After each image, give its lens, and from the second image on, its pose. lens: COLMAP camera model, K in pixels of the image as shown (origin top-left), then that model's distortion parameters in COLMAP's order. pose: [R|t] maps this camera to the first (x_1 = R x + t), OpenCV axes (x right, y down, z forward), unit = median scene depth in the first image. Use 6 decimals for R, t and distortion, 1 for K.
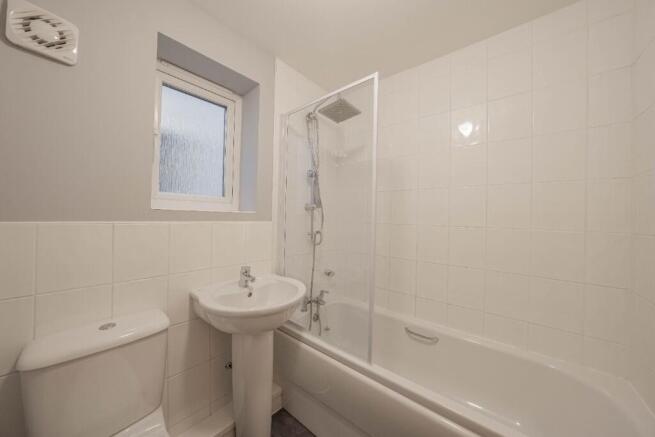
lens RADIAL K [[225.1, 0, 326.0], [0, 225.1, 216.9], [0, 0, 1]] dist [-0.025084, 0.004816]
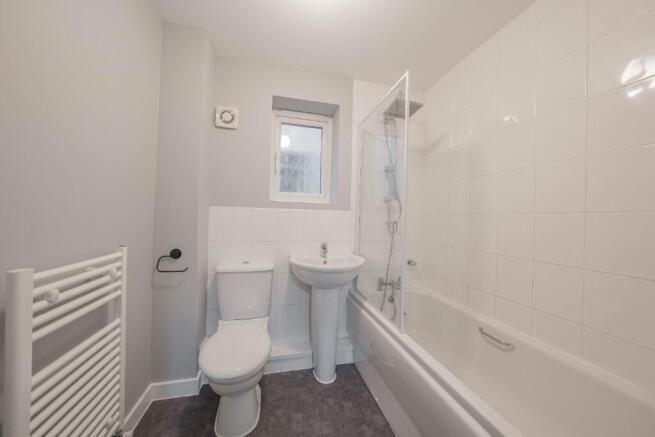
lens RADIAL K [[225.1, 0, 326.0], [0, 225.1, 216.9], [0, 0, 1]] dist [-0.025084, 0.004816]
pose [[0.815220, 0.003138, -0.579143, 0.372505], [-0.011473, 0.999877, -0.010733, 0.068027], [0.579037, 0.015394, 0.815156, -0.097106]]
